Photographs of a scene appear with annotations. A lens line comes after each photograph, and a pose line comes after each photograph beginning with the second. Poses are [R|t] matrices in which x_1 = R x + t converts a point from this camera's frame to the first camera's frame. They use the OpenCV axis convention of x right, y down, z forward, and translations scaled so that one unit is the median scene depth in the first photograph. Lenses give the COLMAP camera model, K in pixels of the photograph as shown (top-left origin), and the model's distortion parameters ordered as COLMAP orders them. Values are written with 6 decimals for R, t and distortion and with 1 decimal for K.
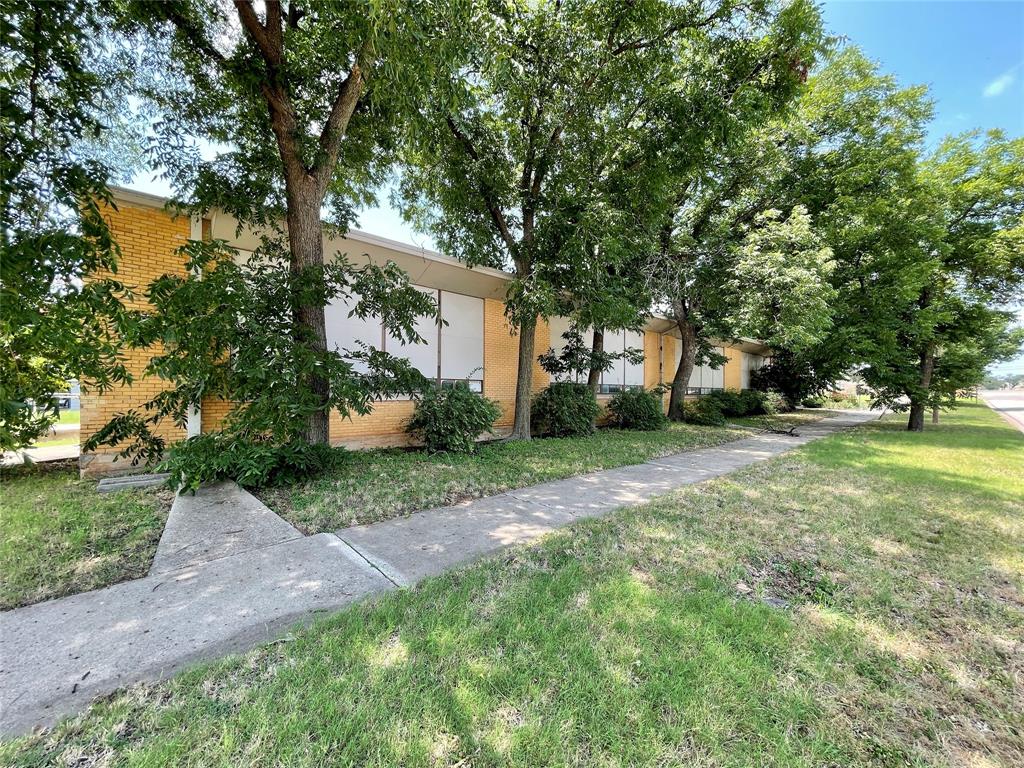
lens RADIAL K [[423.4, 0, 512.0], [0, 423.4, 384.0], [0, 0, 1]] dist [0.000054, -0.000207]
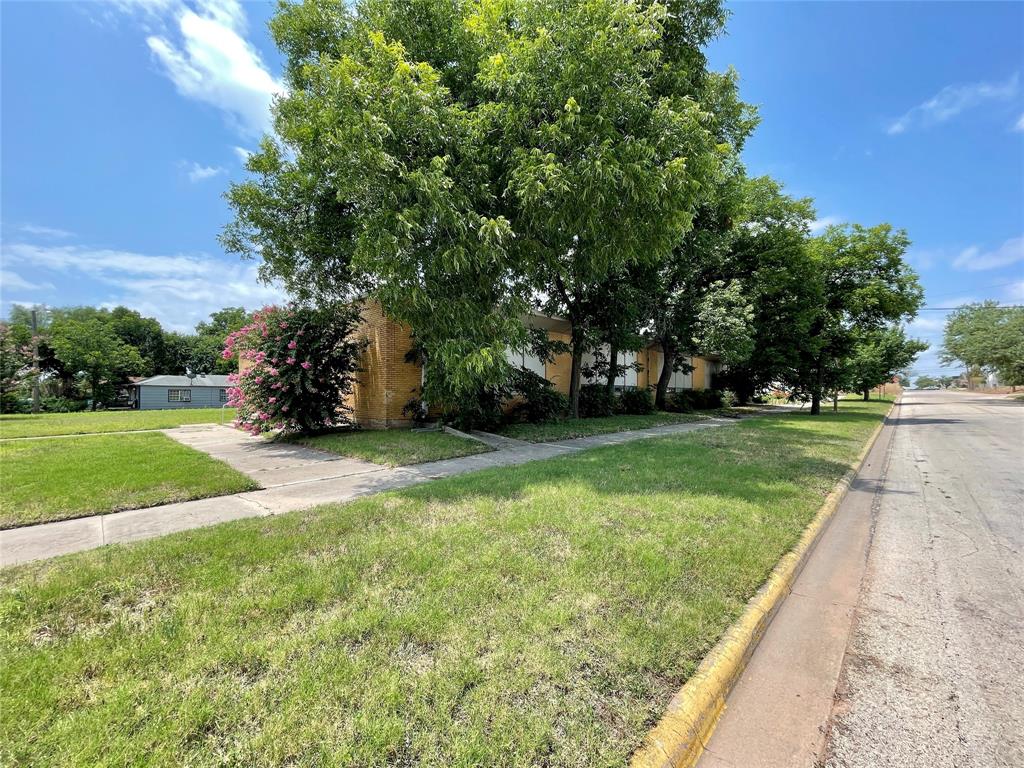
lens RADIAL K [[406.3, 0, 512.0], [0, 406.3, 384.0], [0, 0, 1]] dist [-0.000764, -0.000319]
pose [[0.998771, -0.006422, 0.049139, -0.235344], [0.006876, 0.999935, -0.009071, 0.007398], [-0.049078, 0.009398, 0.998751, -0.457691]]
